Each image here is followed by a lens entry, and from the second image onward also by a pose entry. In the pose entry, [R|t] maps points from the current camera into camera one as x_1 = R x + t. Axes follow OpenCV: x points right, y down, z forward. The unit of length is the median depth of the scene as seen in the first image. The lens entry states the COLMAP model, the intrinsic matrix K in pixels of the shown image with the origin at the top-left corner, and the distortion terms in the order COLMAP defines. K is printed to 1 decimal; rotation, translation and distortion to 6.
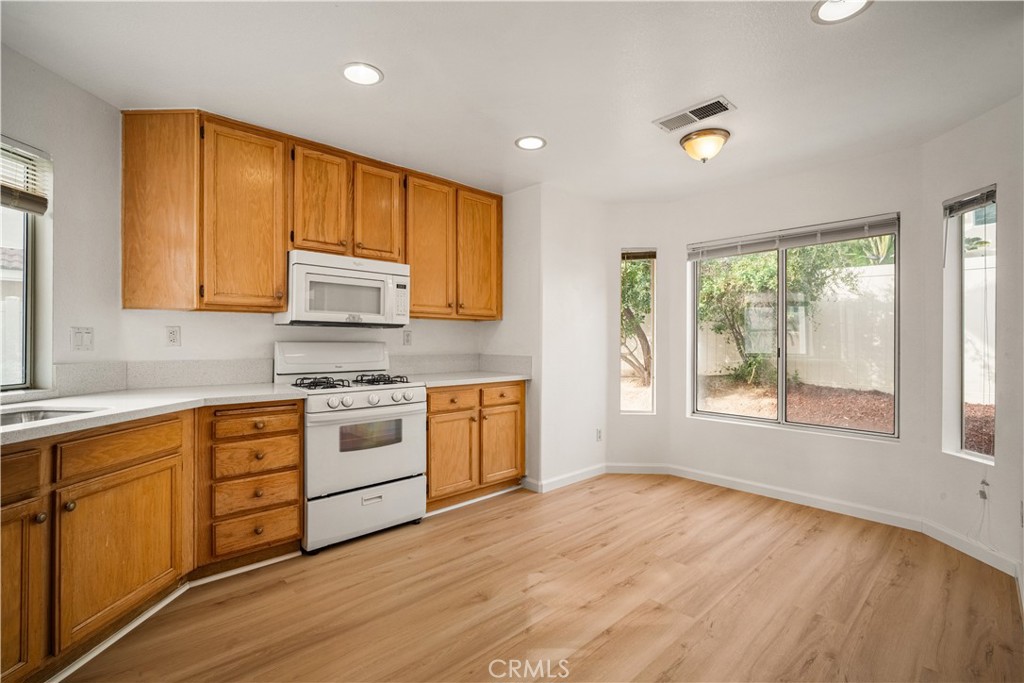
lens RADIAL K [[455.0, 0, 513.4], [0, 455.0, 338.4], [0, 0, 1]] dist [-0.013035, 0.000334]
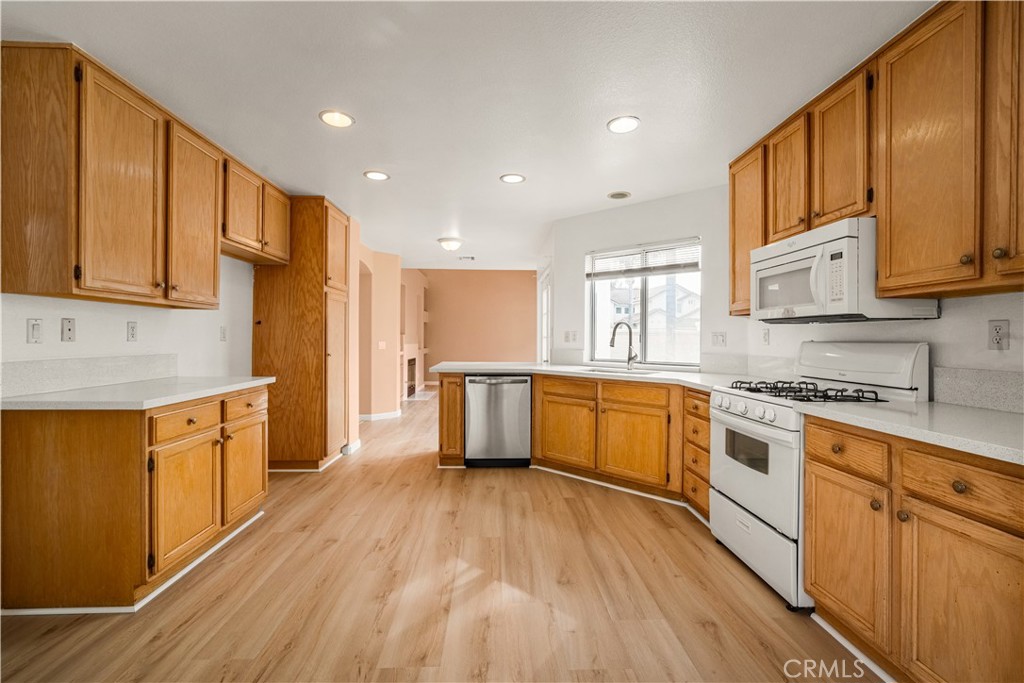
lens RADIAL K [[455.0, 0, 513.4], [0, 455.0, 338.4], [0, 0, 1]] dist [-0.013035, 0.000334]
pose [[-0.652779, -0.008604, -0.757500, 0.667180], [-0.003248, 0.999958, -0.008559, 0.012696], [0.757542, -0.003127, -0.652779, 1.318228]]
